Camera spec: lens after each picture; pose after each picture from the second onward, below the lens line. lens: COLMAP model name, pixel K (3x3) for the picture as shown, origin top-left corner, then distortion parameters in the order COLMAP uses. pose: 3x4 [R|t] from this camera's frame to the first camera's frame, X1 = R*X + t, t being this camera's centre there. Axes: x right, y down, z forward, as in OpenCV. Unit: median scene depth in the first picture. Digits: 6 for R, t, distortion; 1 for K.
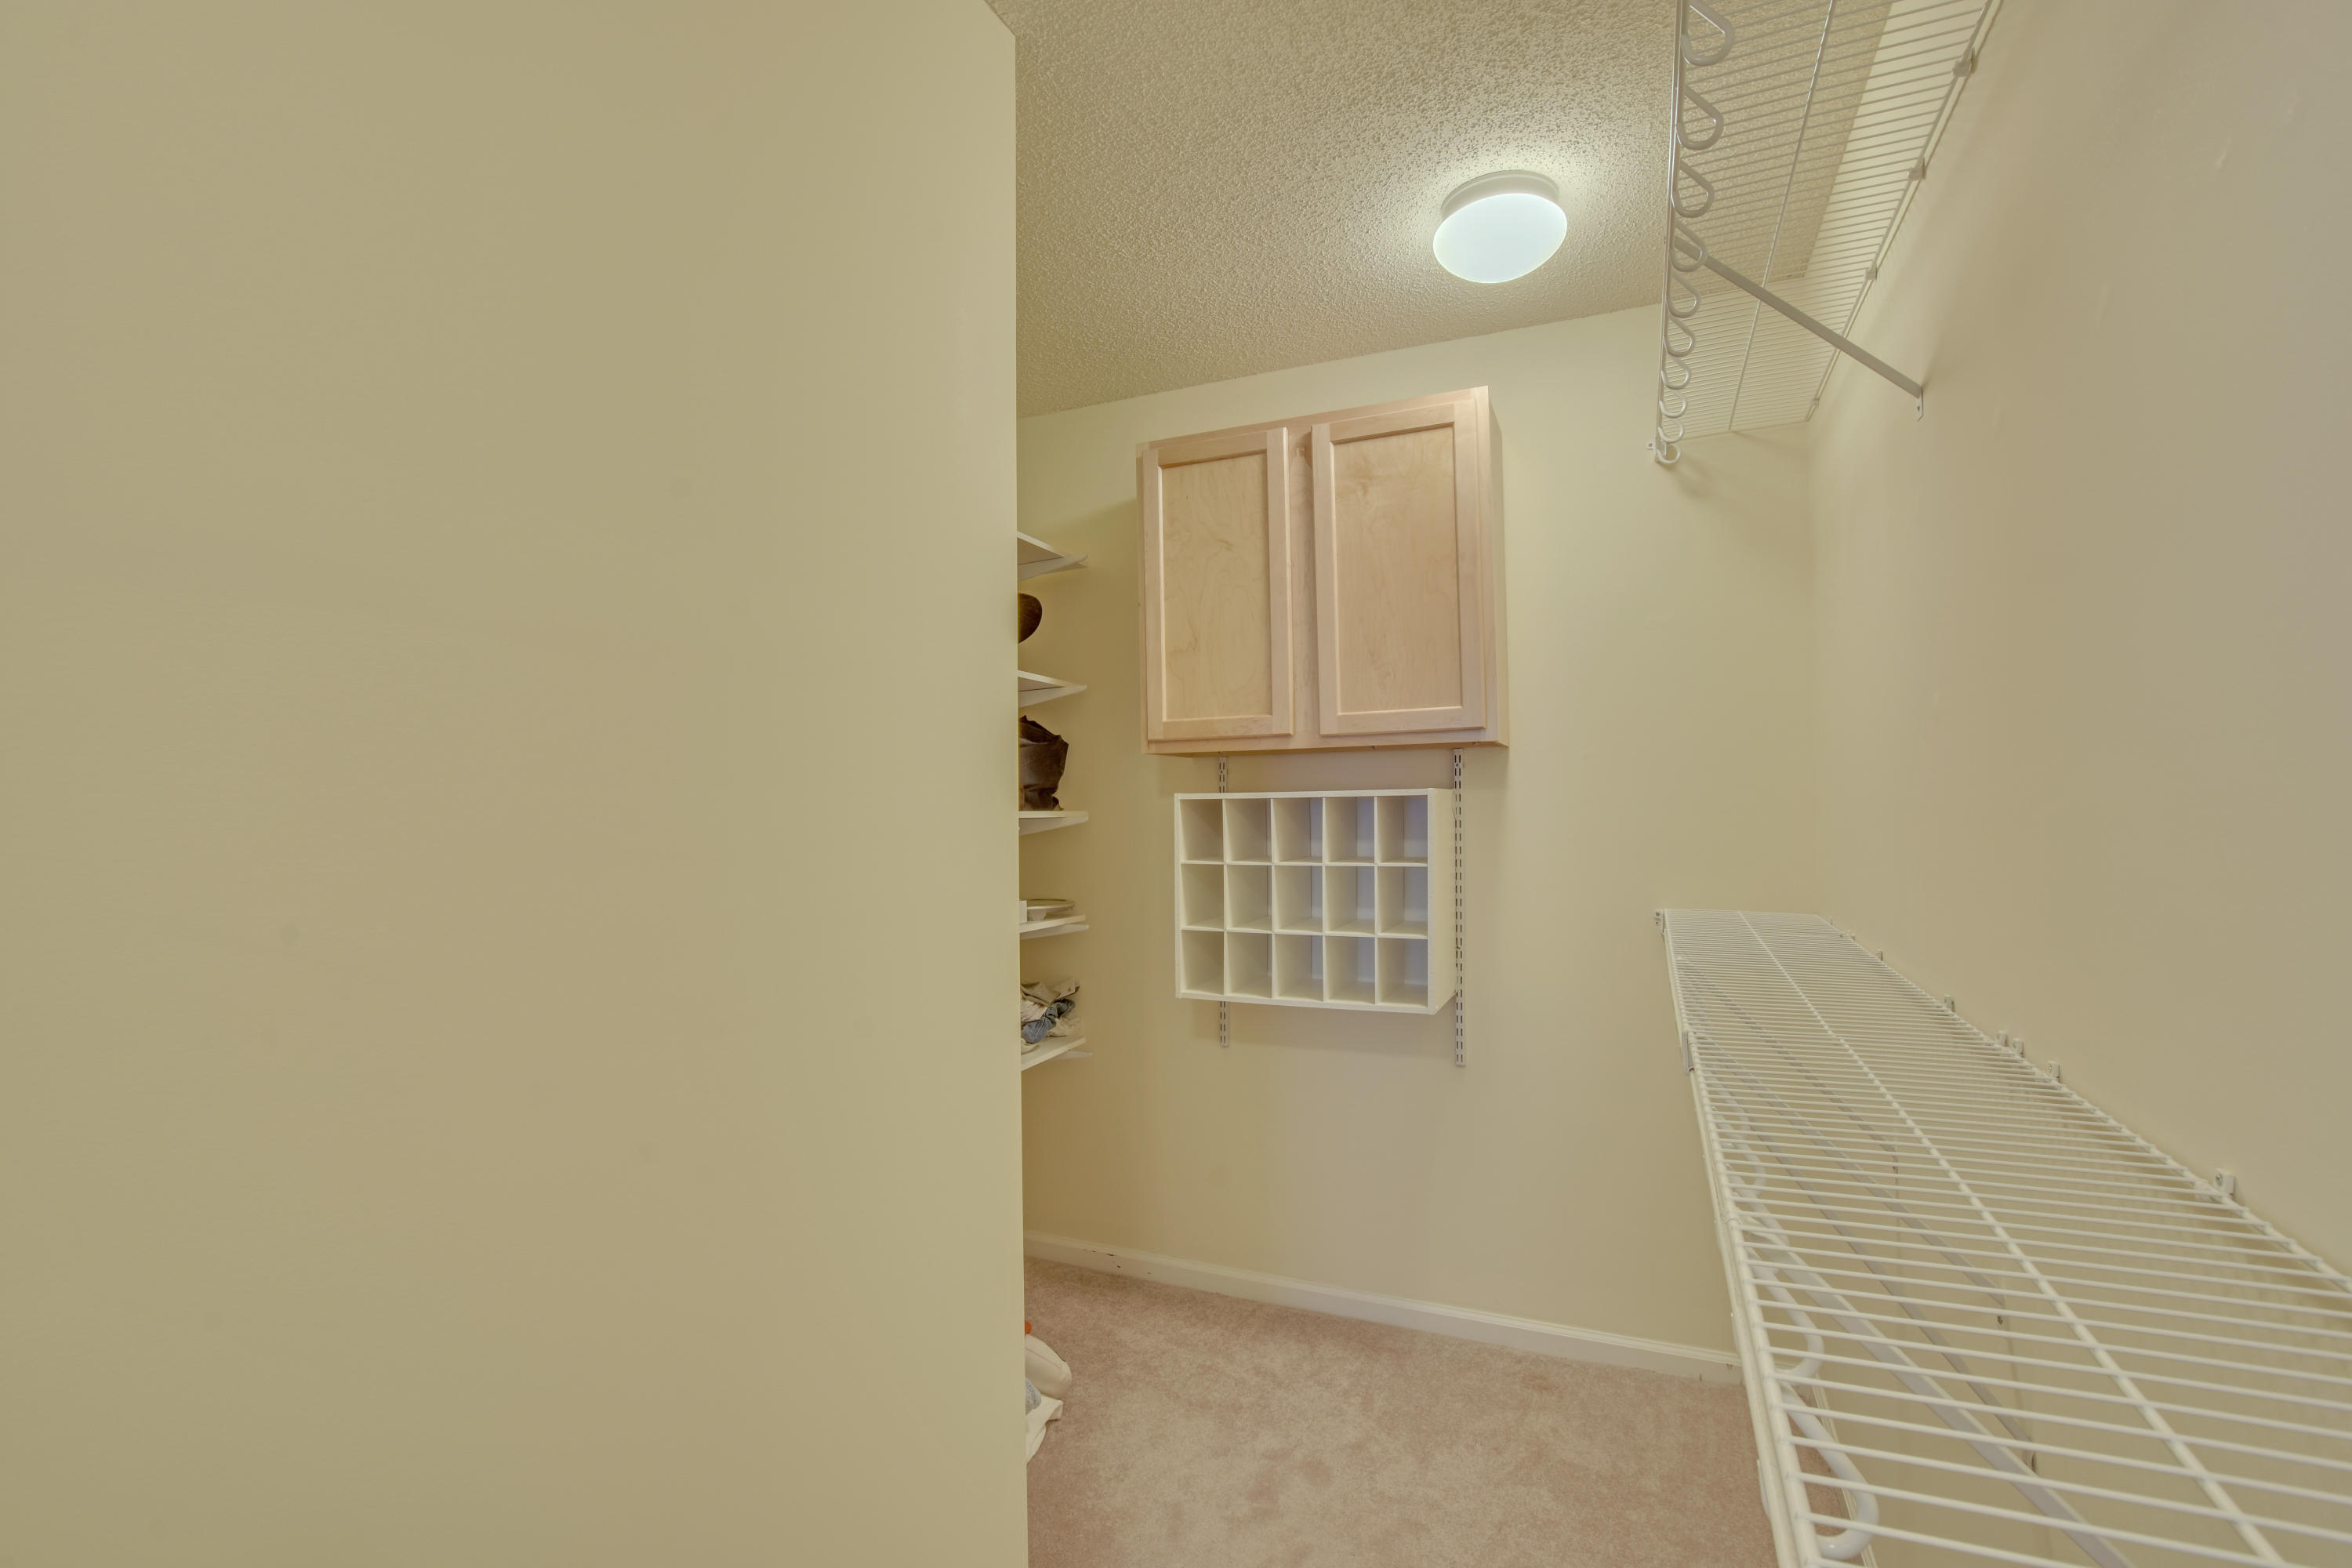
lens RADIAL K [[1046.5, 0, 1173.5], [0, 1046.5, 792.6], [0, 0, 1]] dist [-0.033379, -0.000300]
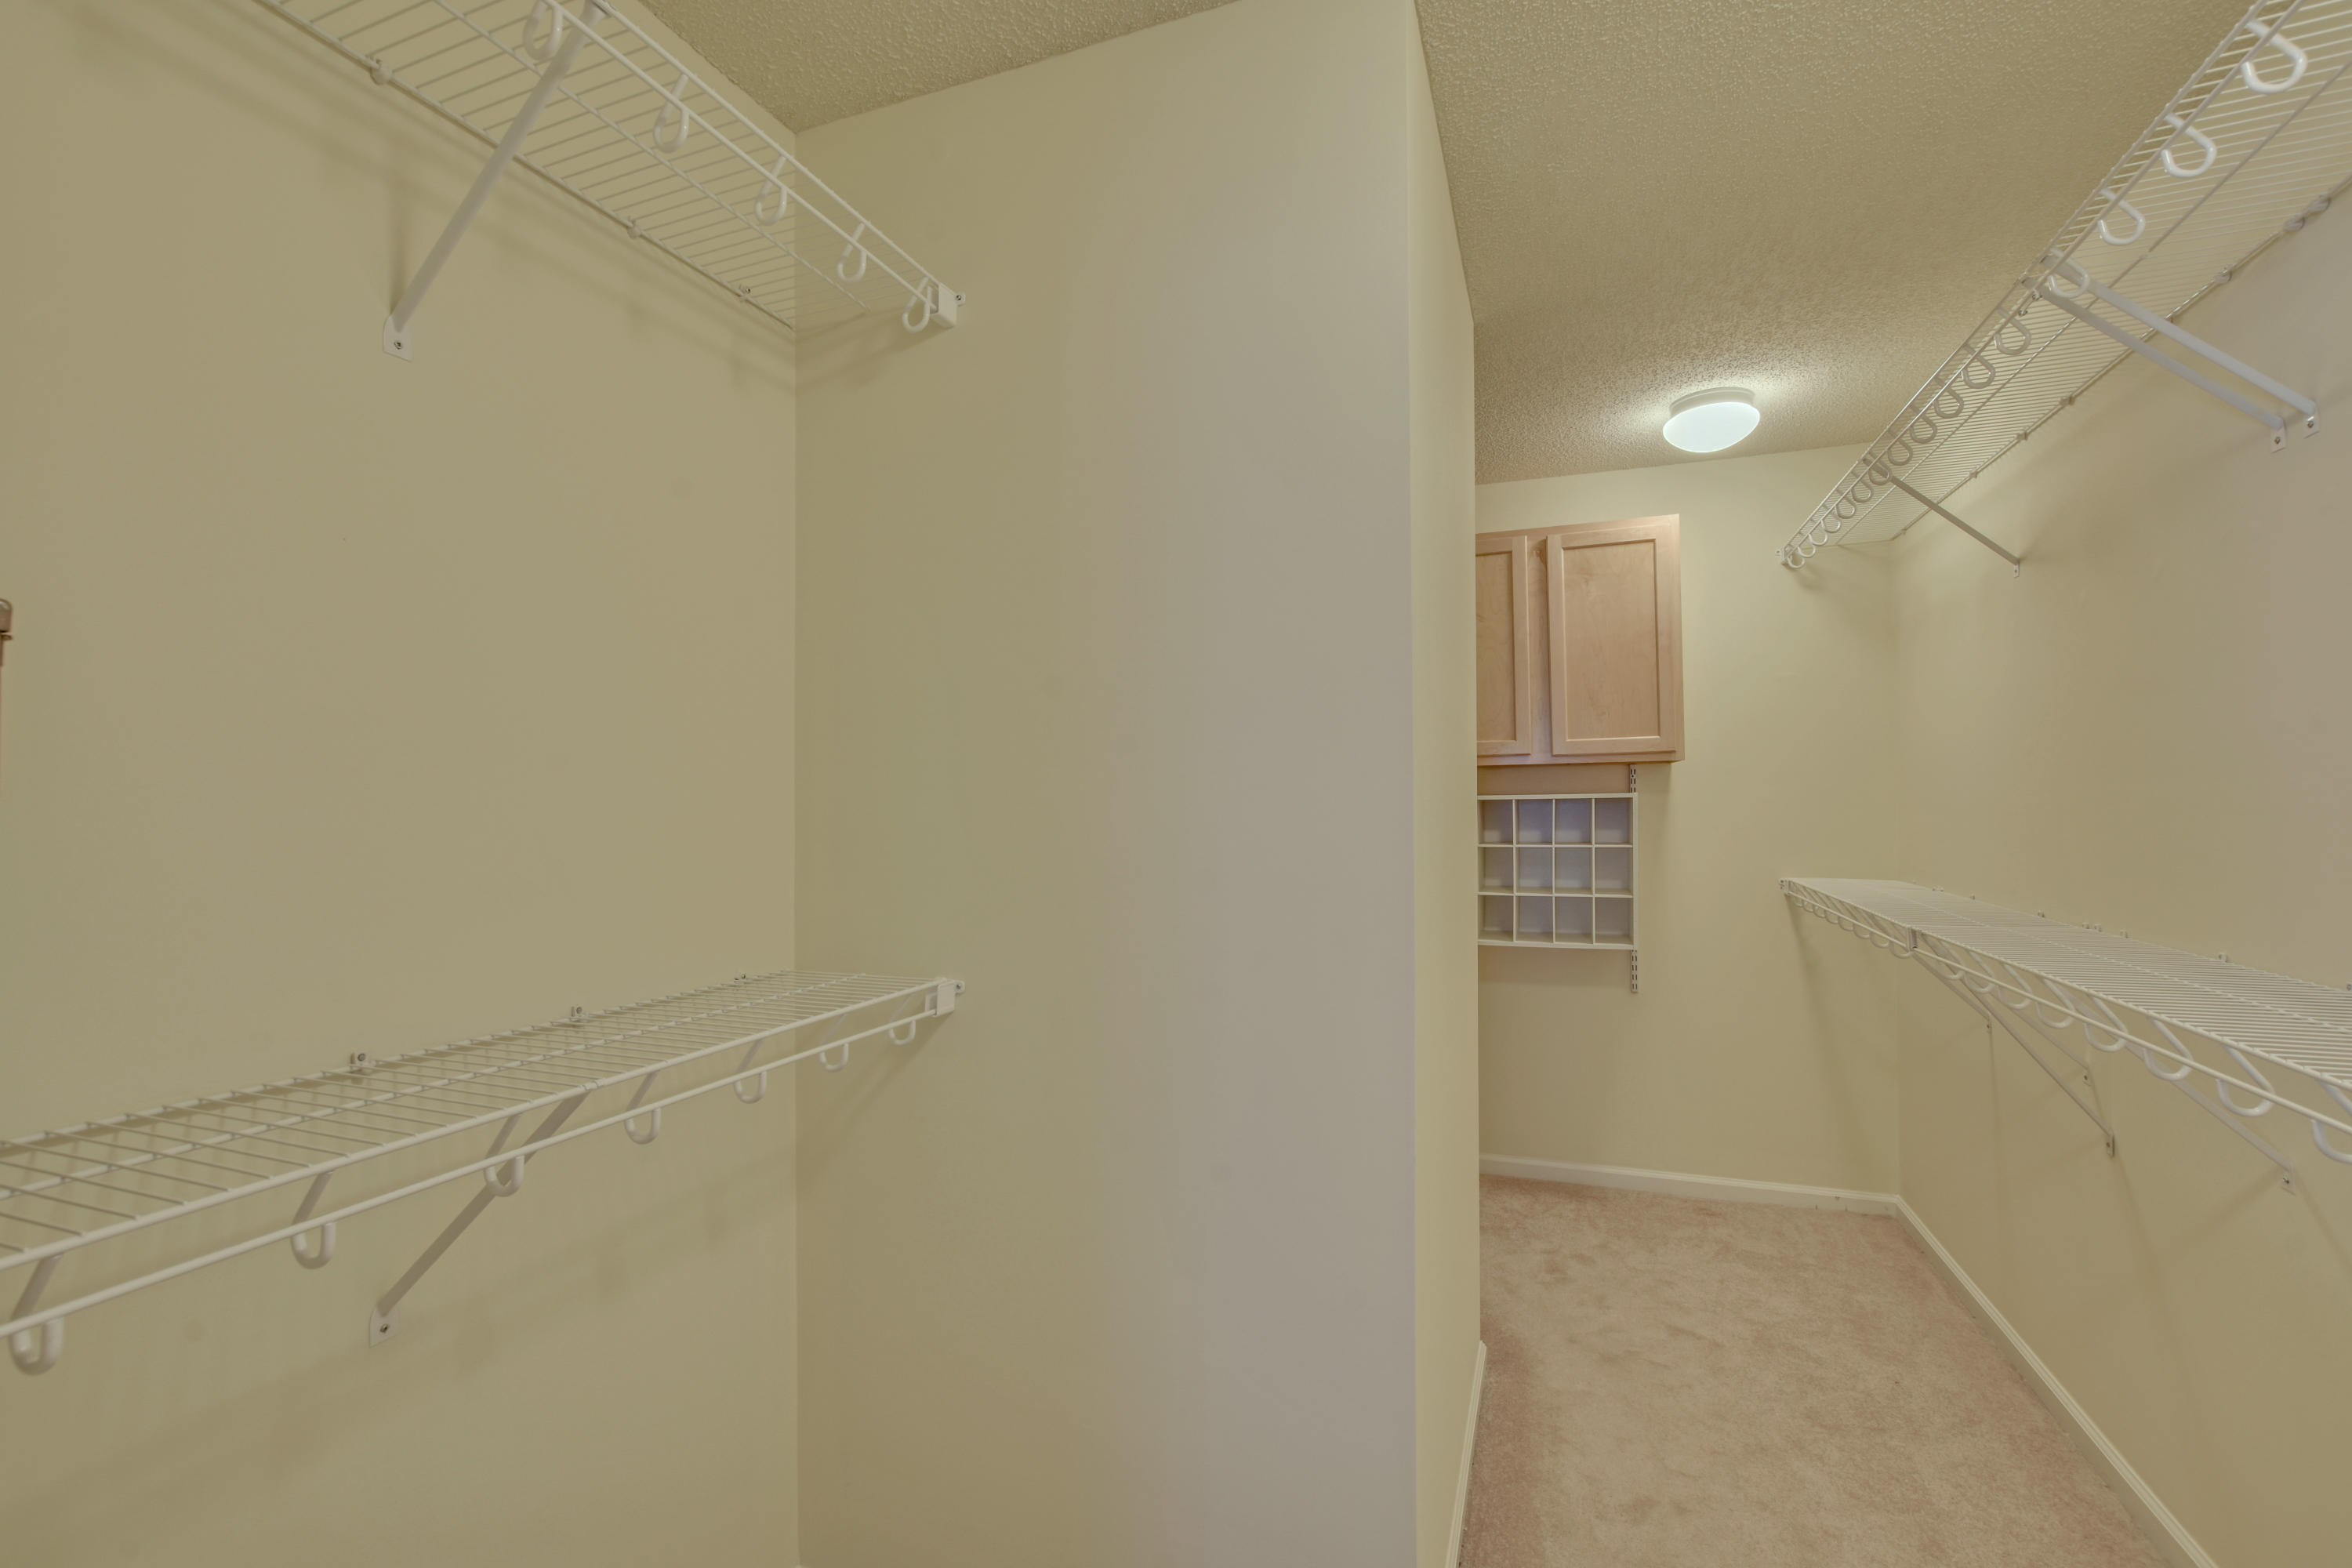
lens RADIAL K [[1044.1, 0, 1168.8], [0, 1044.1, 794.5], [0, 0, 1]] dist [-0.009047, 0.000512]
pose [[0.998247, 0.002861, 0.059120, -0.466427], [-0.002658, 0.999990, -0.003516, 0.005369], [-0.059130, 0.003353, 0.998245, -0.383822]]
